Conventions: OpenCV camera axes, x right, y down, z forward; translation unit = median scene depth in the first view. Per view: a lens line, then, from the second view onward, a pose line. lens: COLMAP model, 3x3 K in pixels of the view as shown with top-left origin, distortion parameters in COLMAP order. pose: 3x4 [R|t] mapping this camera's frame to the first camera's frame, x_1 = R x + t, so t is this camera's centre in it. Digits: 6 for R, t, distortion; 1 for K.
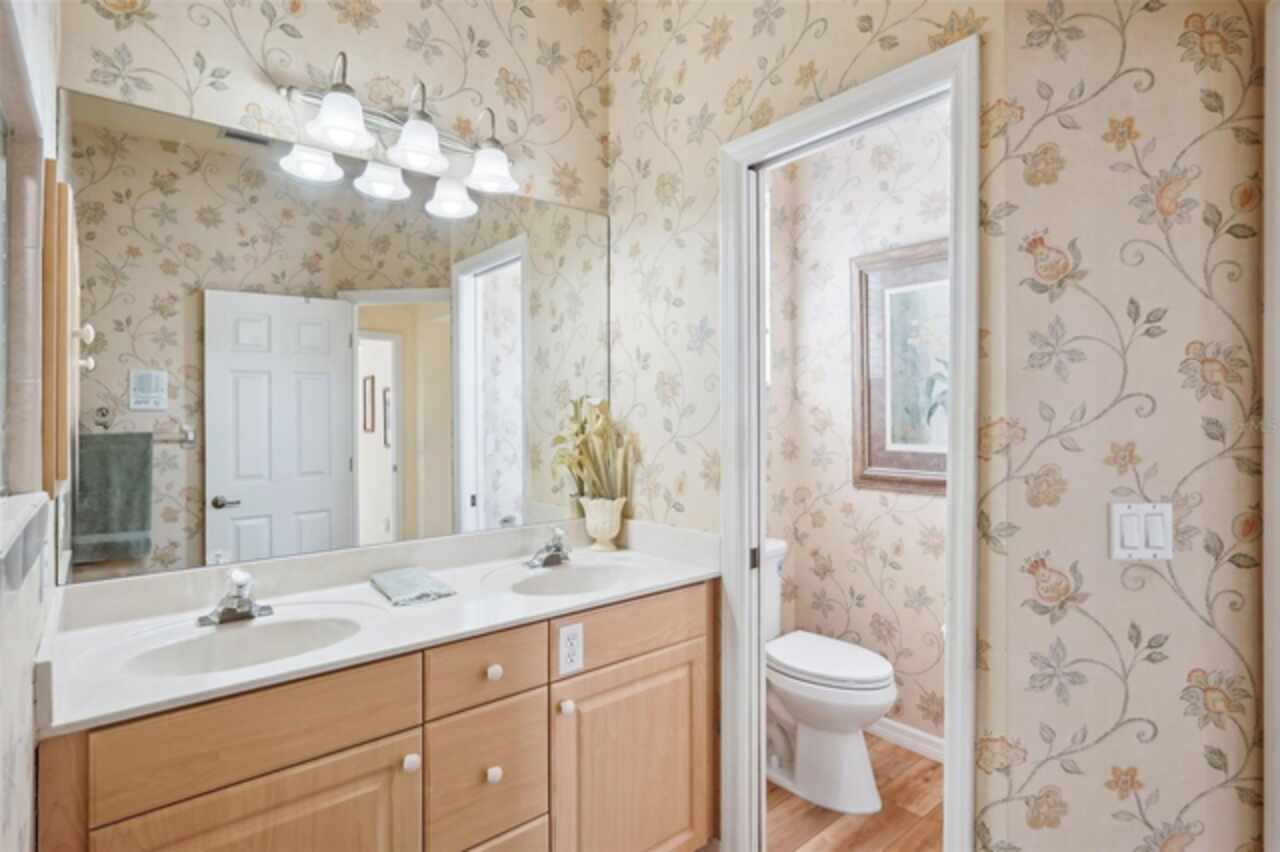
lens RADIAL K [[647.8, 0, 634.0], [0, 647.8, 417.6], [0, 0, 1]] dist [-0.006429, 0.007895]
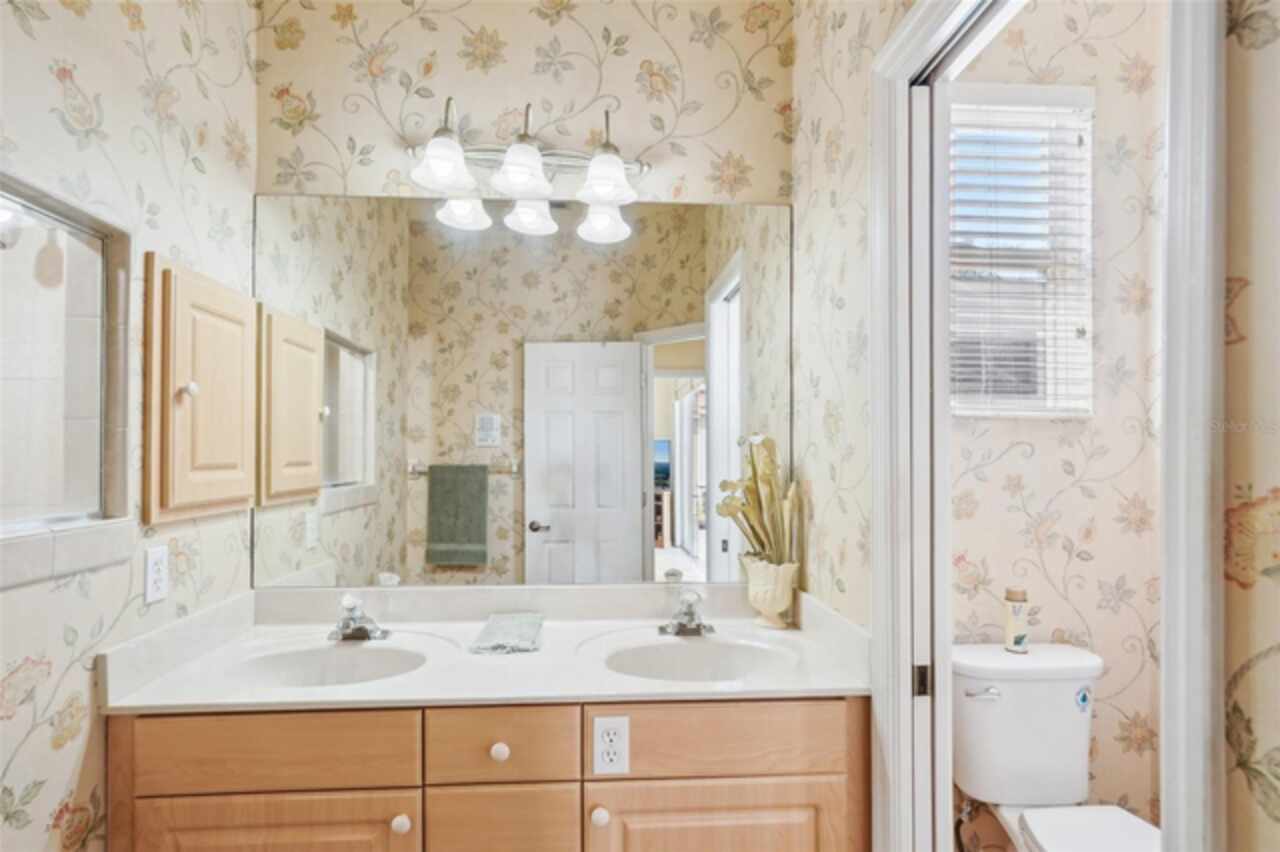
lens RADIAL K [[647.8, 0, 636.5], [0, 647.8, 456.5], [0, 0, 1]] dist [-0.006429, 0.007895]
pose [[0.808312, 0.013632, -0.588597, 0.293856], [-0.008859, 0.999900, 0.010992, -0.011960], [0.588688, -0.003671, 0.808352, 0.264872]]
